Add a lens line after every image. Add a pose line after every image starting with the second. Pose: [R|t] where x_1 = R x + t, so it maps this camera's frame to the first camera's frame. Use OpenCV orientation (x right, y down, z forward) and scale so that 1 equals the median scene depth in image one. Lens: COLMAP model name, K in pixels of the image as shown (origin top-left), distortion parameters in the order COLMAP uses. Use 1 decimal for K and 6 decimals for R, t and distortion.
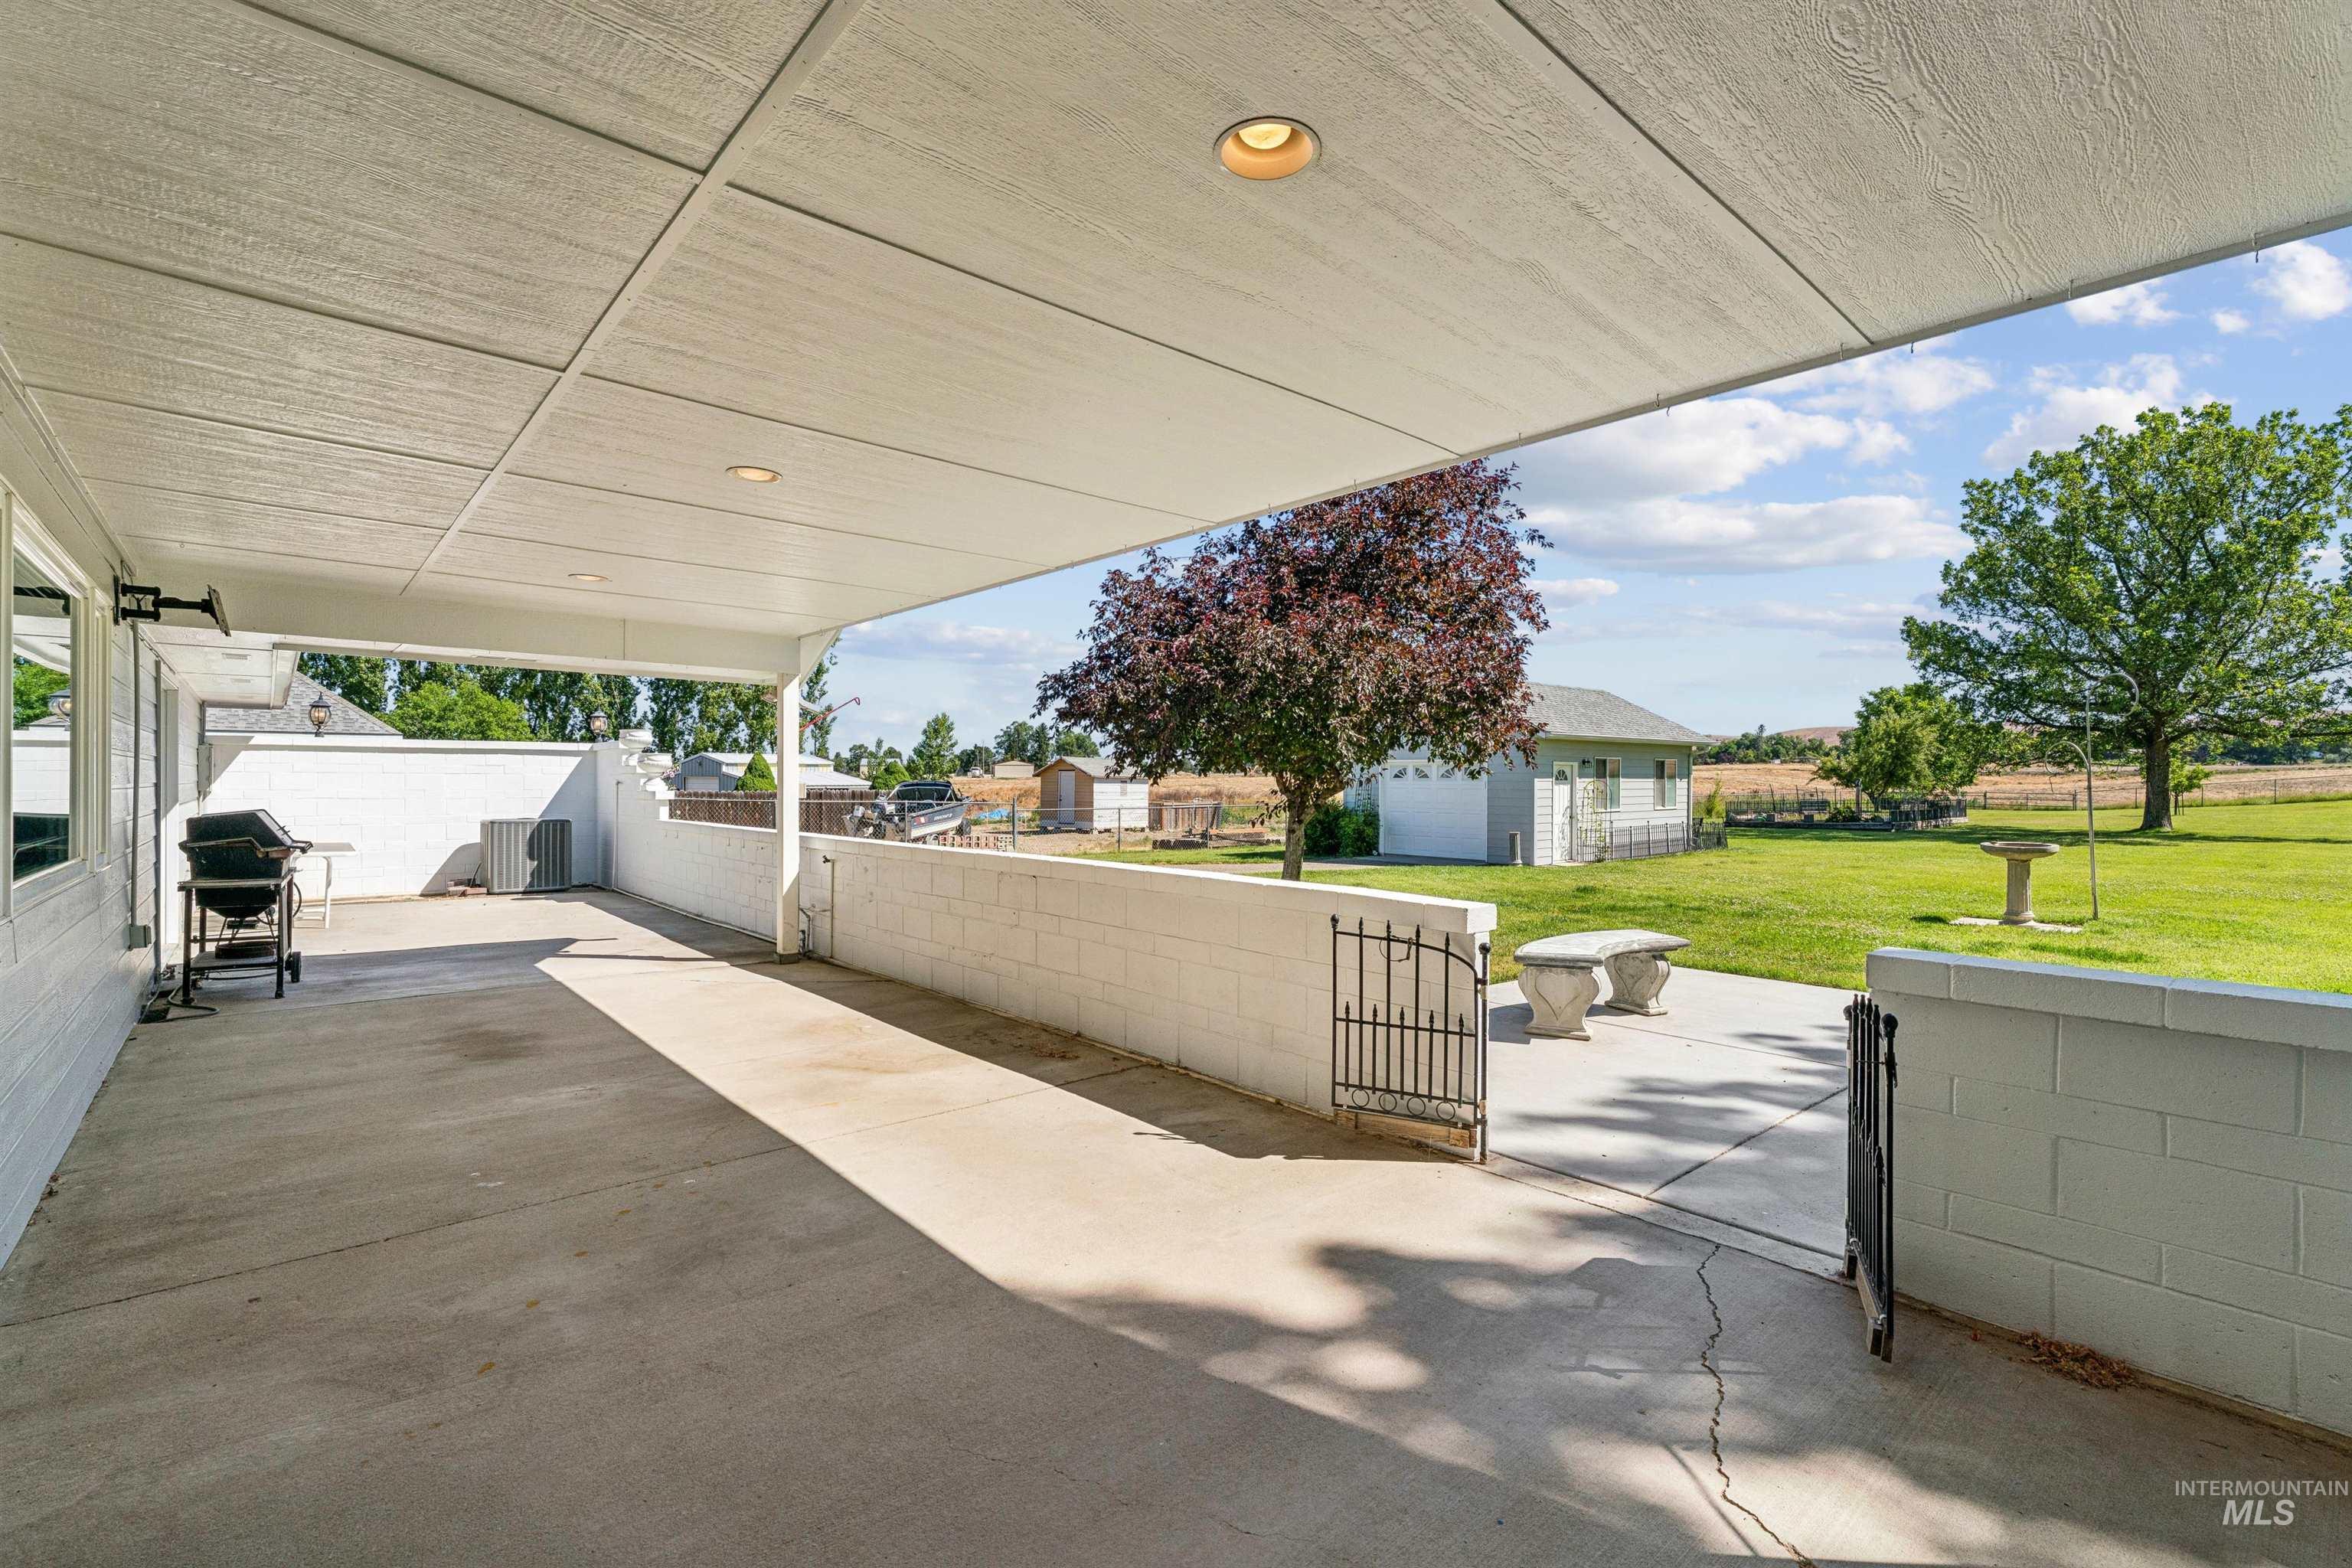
lens RADIAL K [[1053.8, 0, 1215.1], [0, 1053.8, 789.8], [0, 0, 1]] dist [-0.004481, -0.000649]
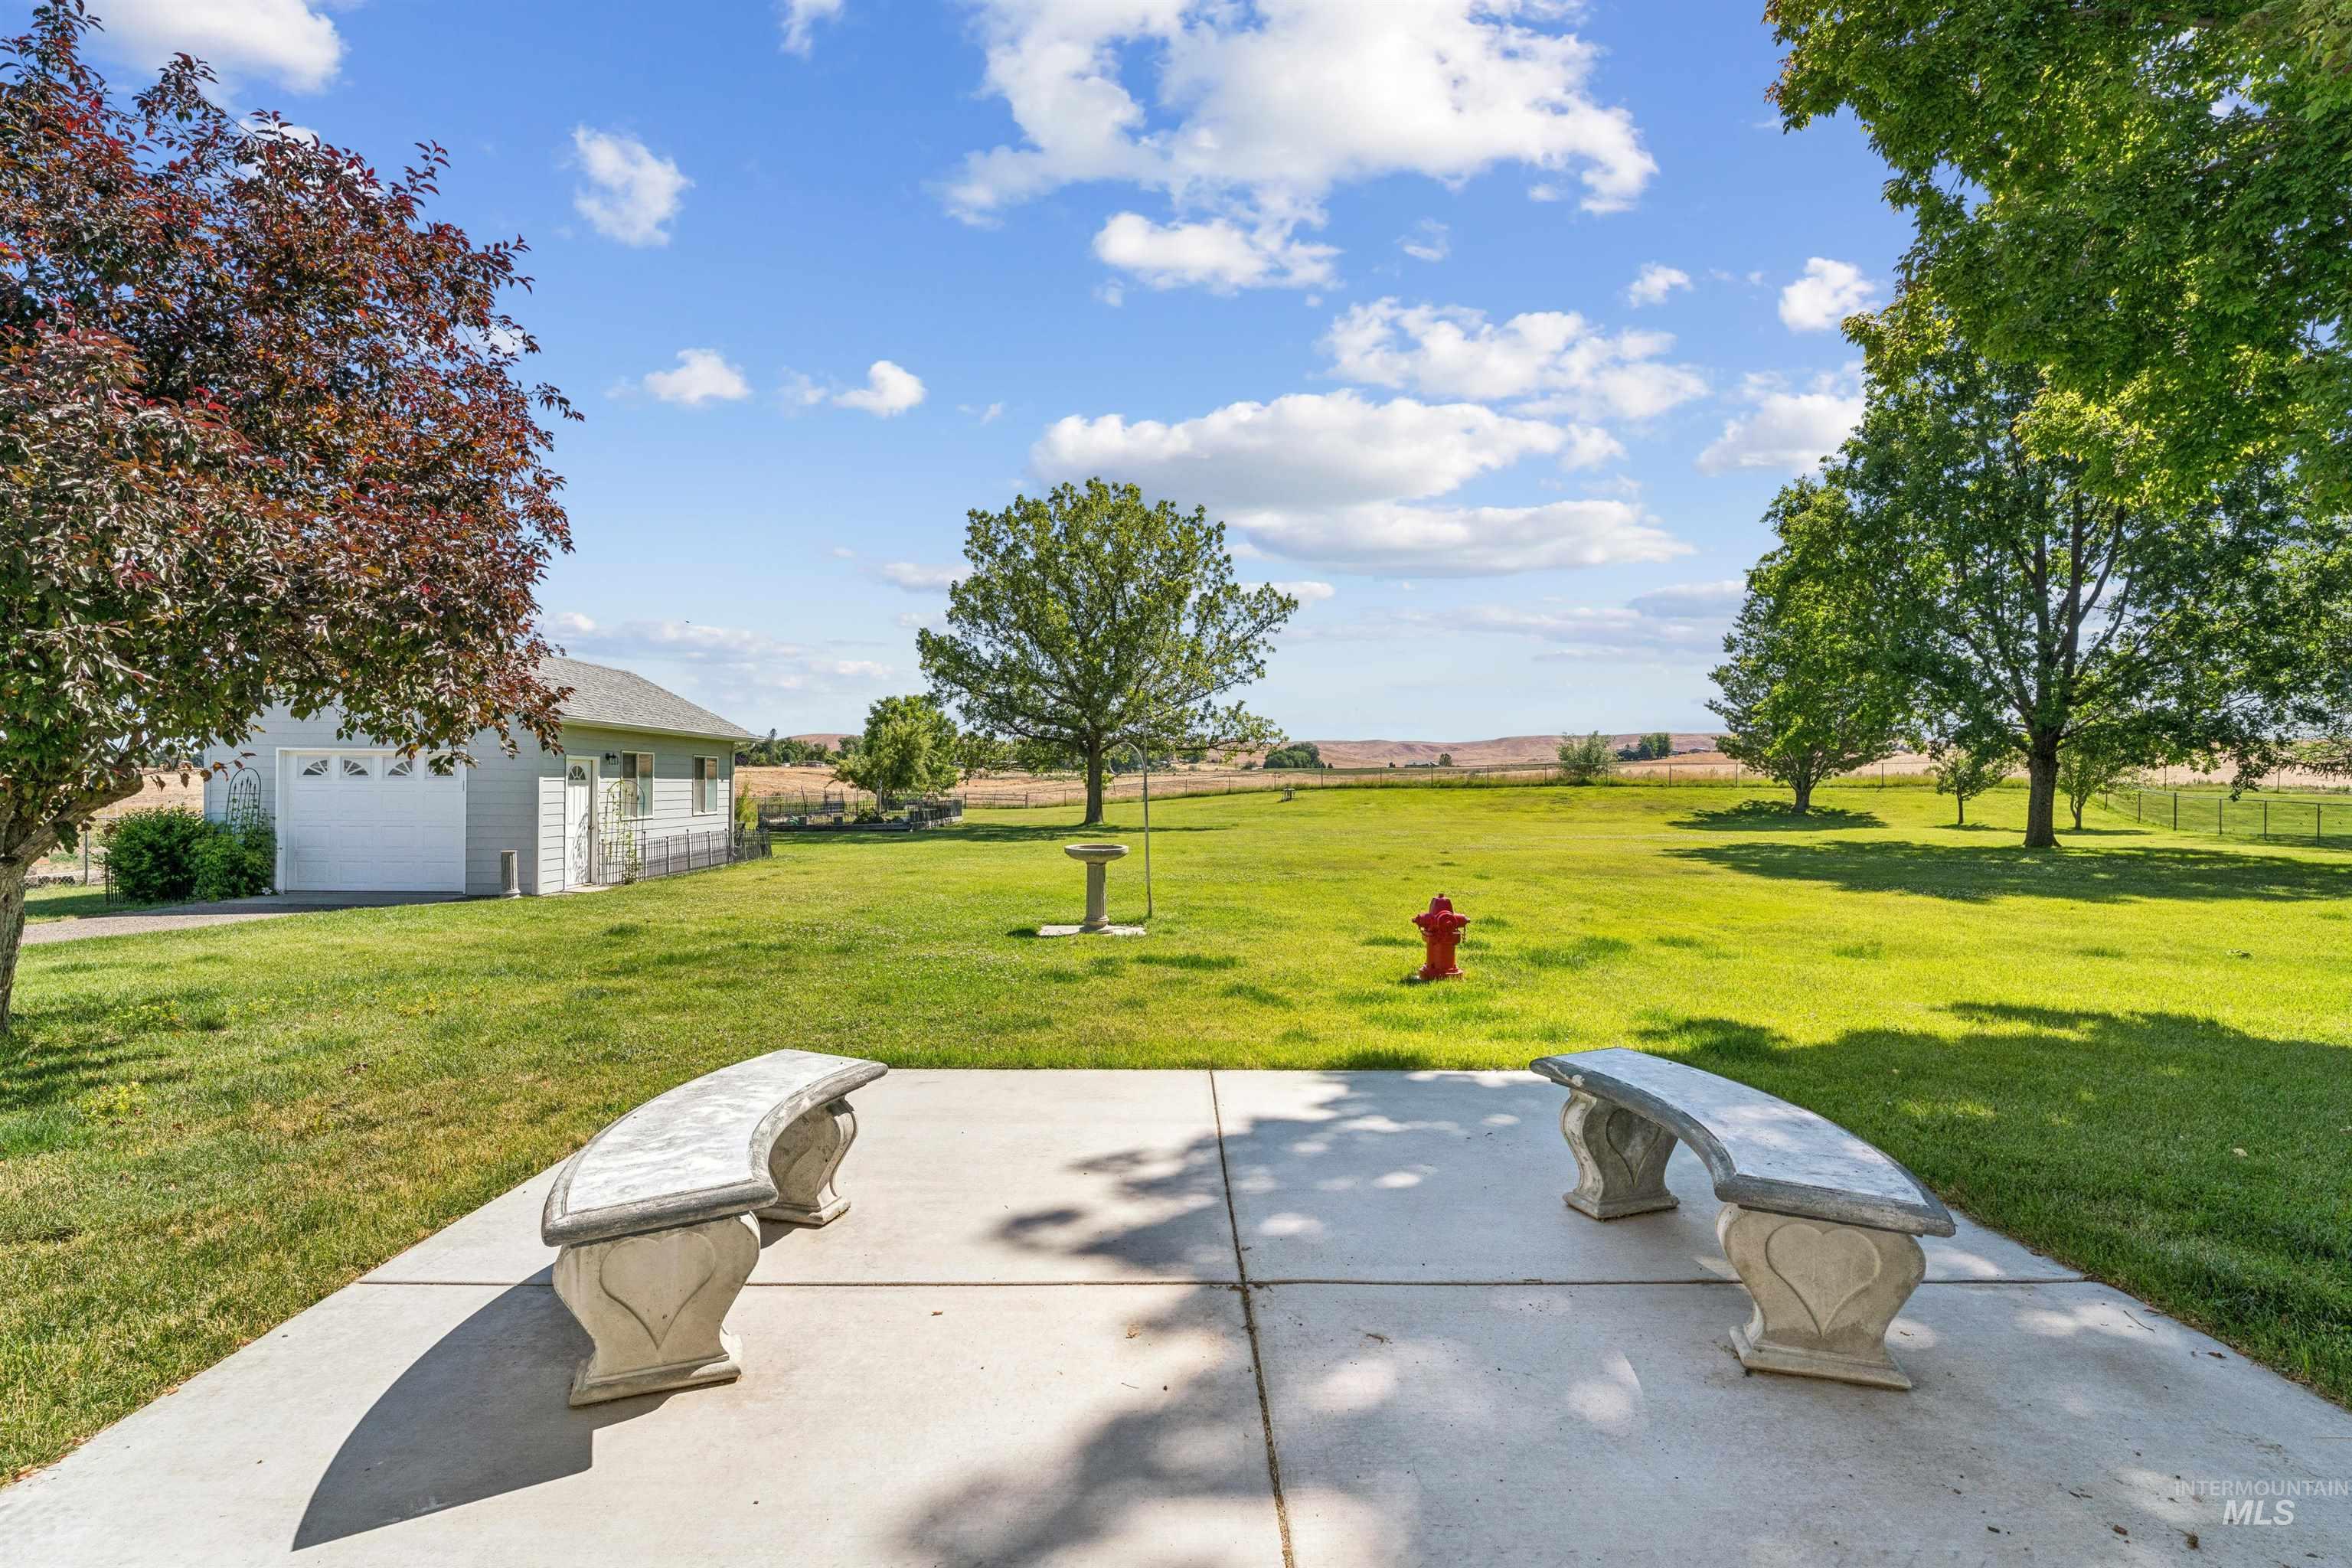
lens RADIAL K [[1053.8, 0, 1144.3], [0, 1053.8, 778.9], [0, 0, 1]] dist [-0.004481, -0.000649]
pose [[0.678074, 0.006314, 0.734967, 0.042901], [0.003163, 0.999929, -0.011509, 0.000432], [-0.734987, 0.010129, 0.678006, 0.165797]]
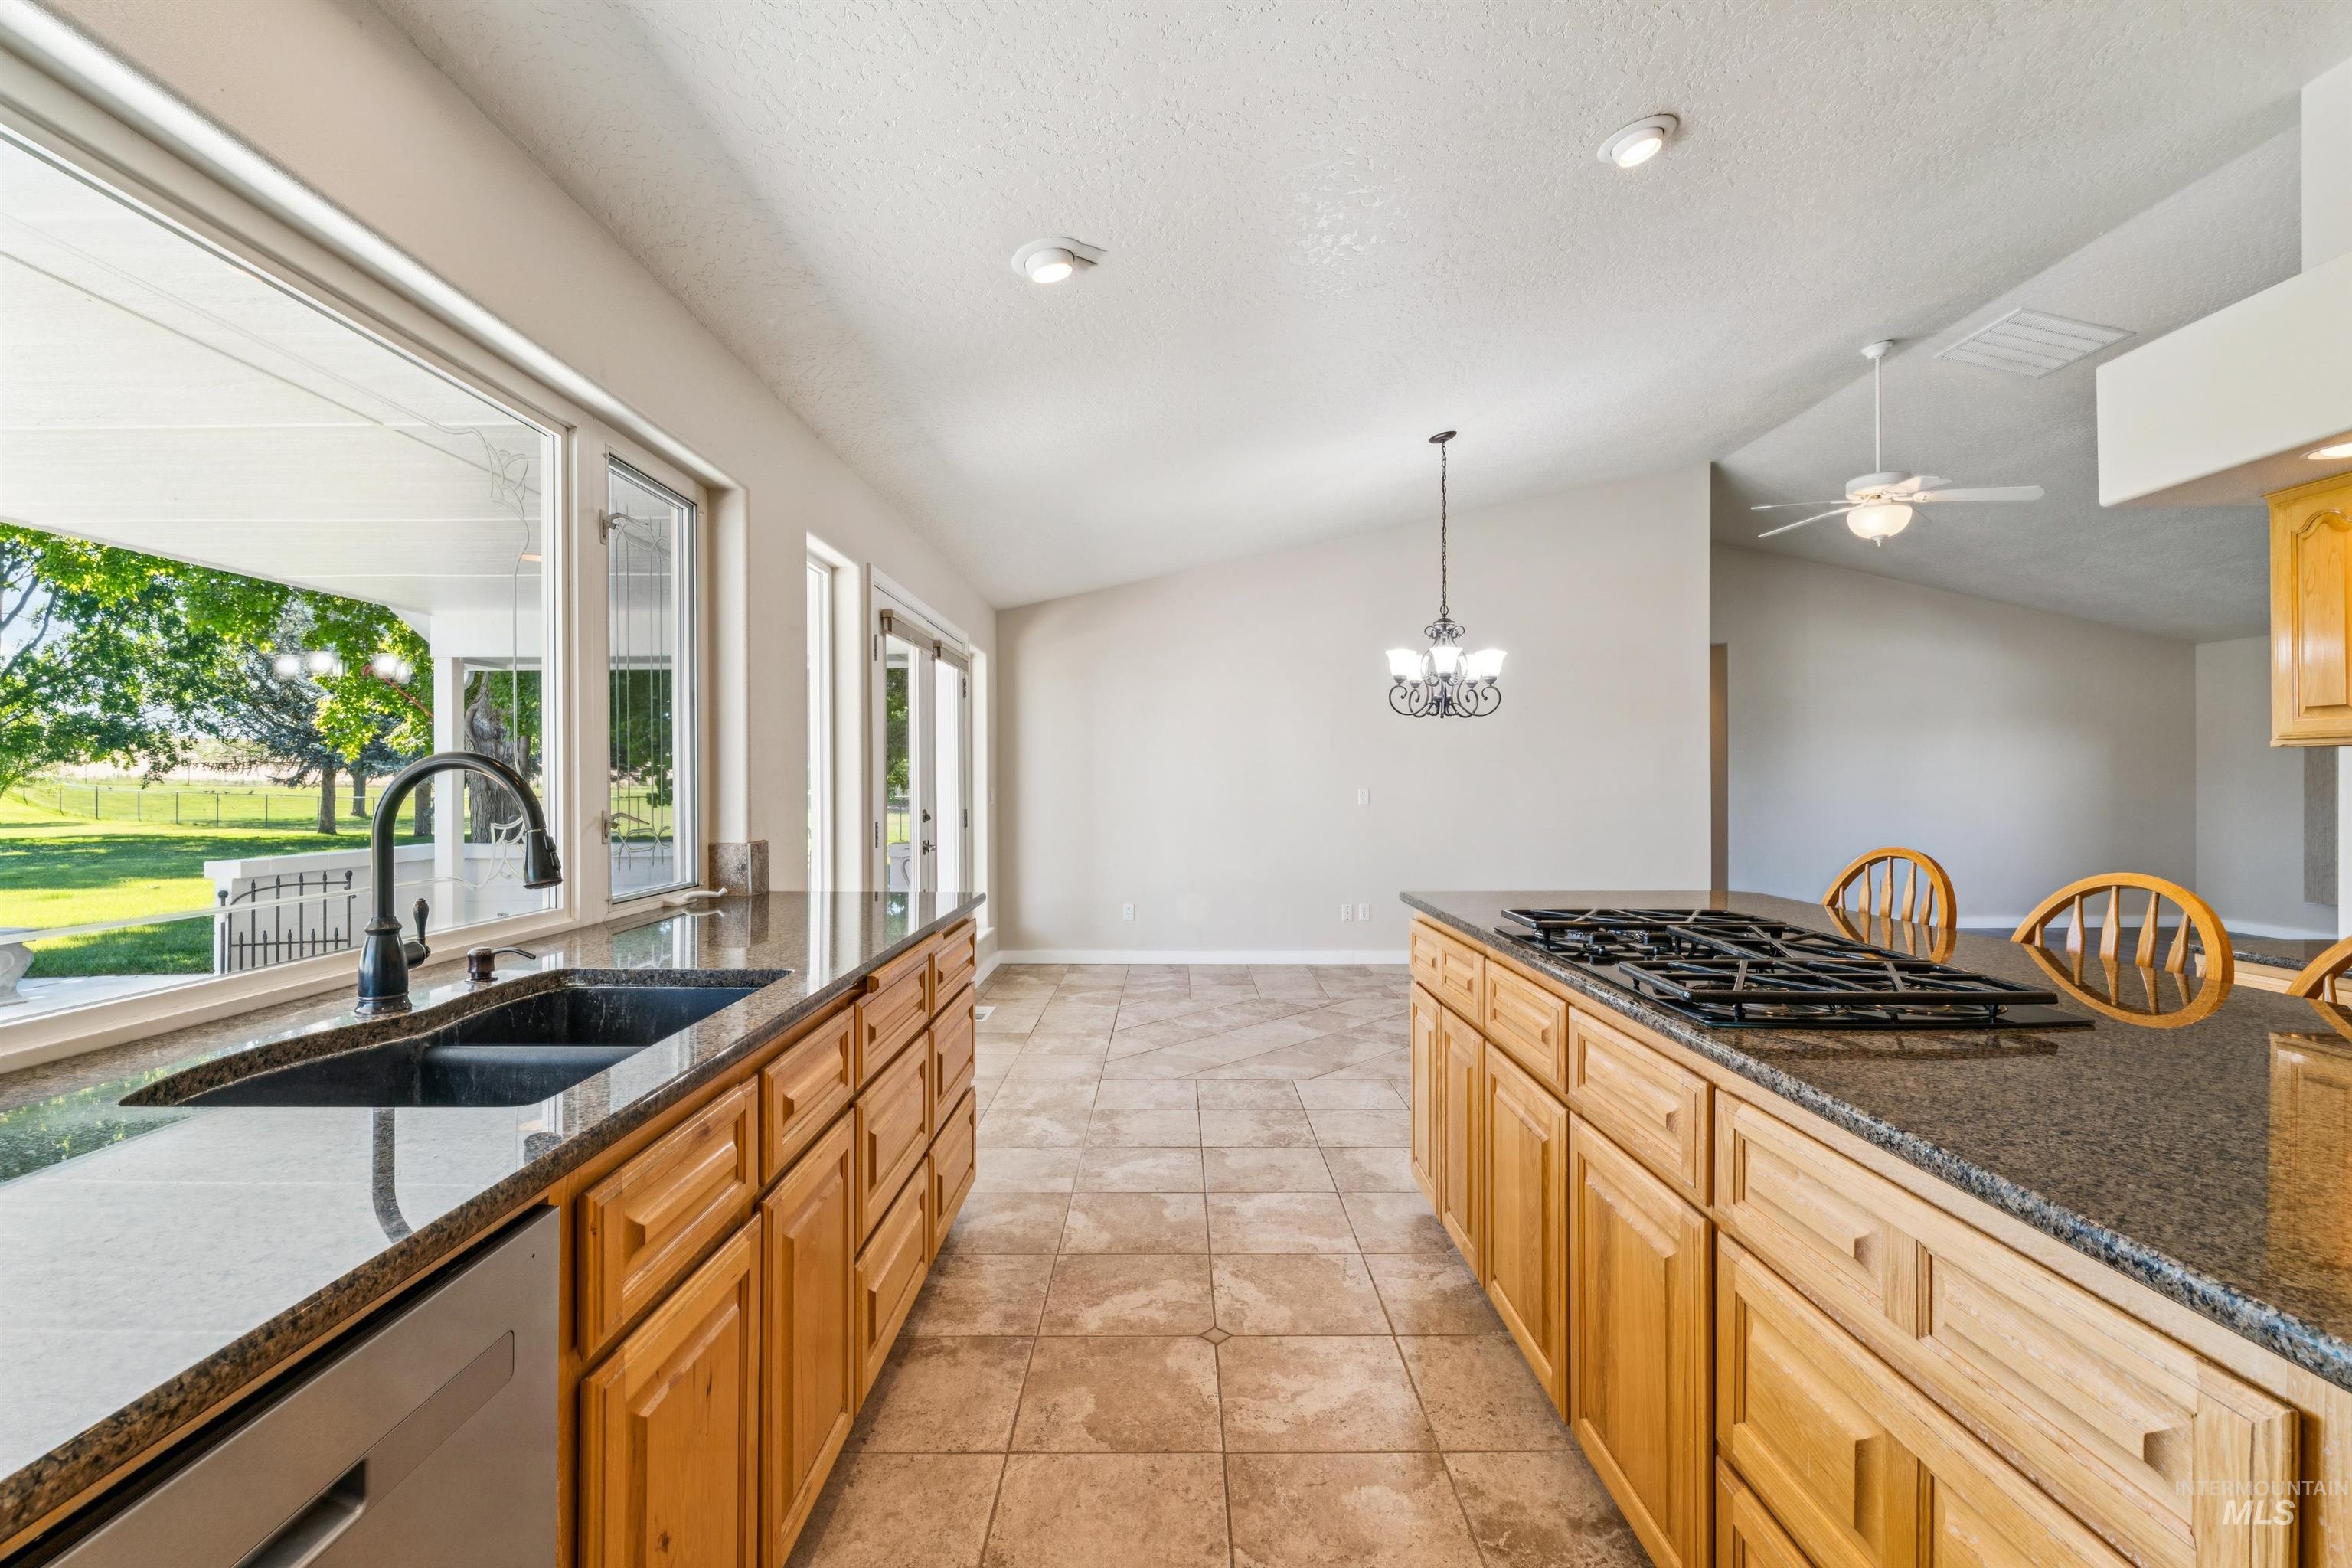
lens RADIAL K [[1030.4, 0, 1197.0], [0, 1030.4, 787.6], [0, 0, 1]] dist [0.001649, 0.000539]
pose [[-0.750387, -0.003022, 0.660992, -0.279162], [0.007769, 0.999880, 0.013391, 0.000817], [-0.660953, 0.015184, -0.750274, 0.177727]]
